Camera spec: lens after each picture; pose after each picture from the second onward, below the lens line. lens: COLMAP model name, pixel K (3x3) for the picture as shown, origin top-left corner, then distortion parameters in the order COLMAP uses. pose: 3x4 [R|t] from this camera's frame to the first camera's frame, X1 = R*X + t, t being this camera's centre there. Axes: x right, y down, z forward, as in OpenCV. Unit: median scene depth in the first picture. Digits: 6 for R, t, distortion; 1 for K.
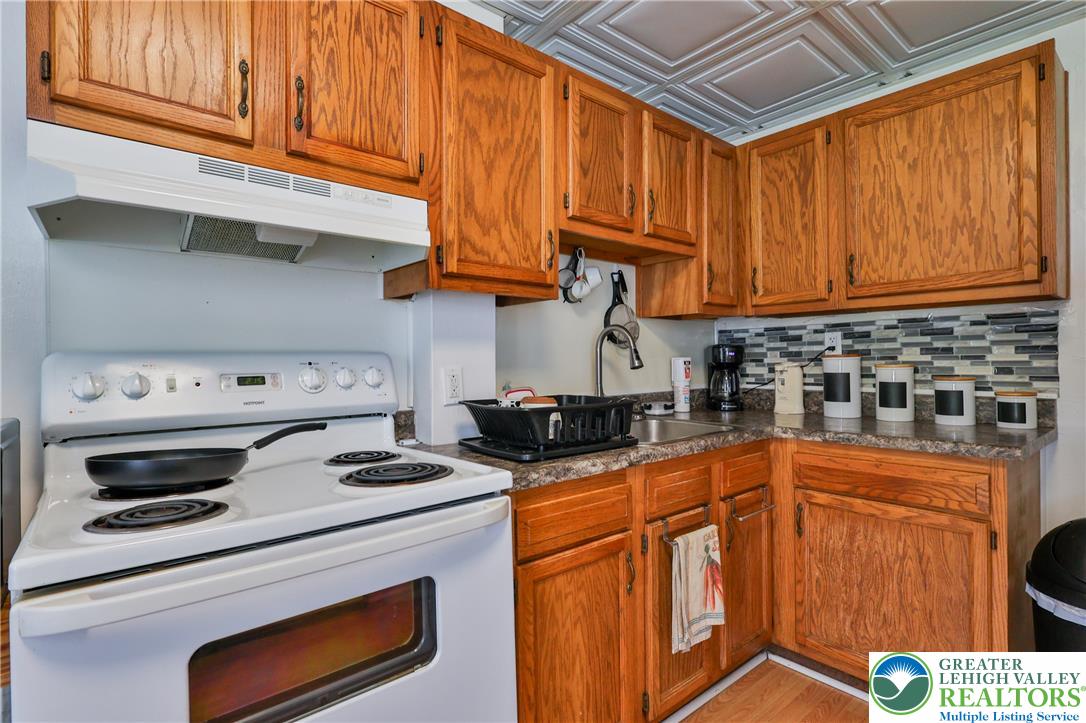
lens RADIAL K [[531.7, 0, 542.0], [0, 531.7, 361.8], [0, 0, 1]] dist [-0.001328, 0.000726]
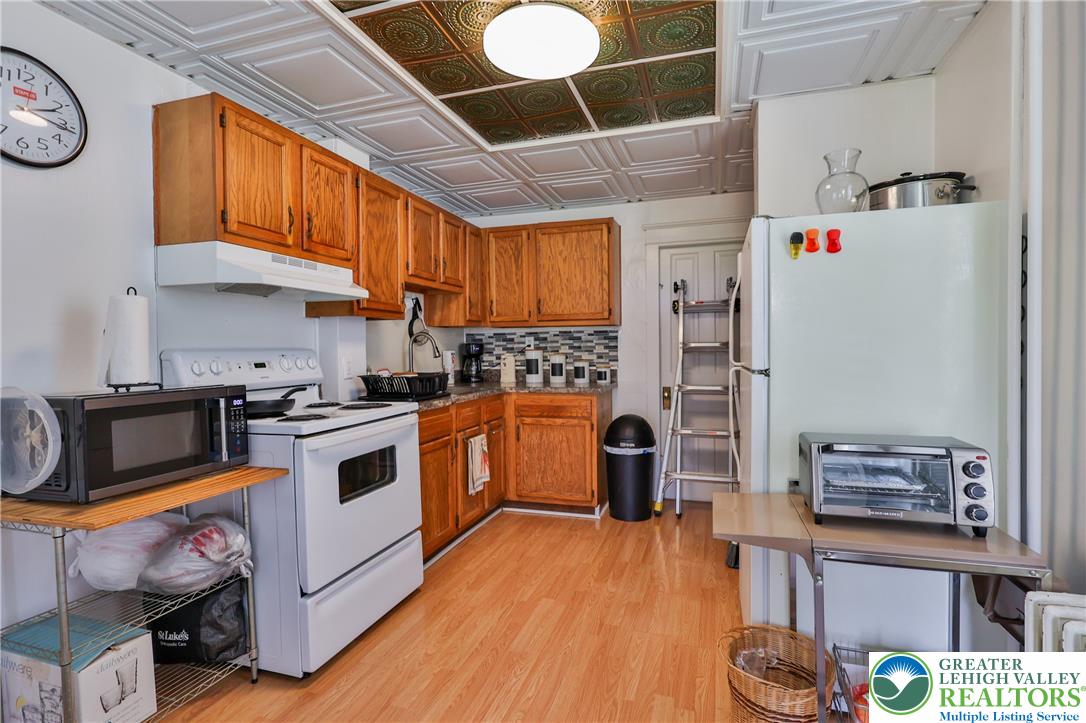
lens RADIAL K [[531.7, 0, 542.0], [0, 531.7, 361.8], [0, 0, 1]] dist [-0.001328, 0.000726]
pose [[0.848625, -0.012754, 0.528841, -0.489493], [0.003885, 0.999833, 0.017878, -0.003527], [-0.528980, -0.013117, 0.848533, -0.732720]]
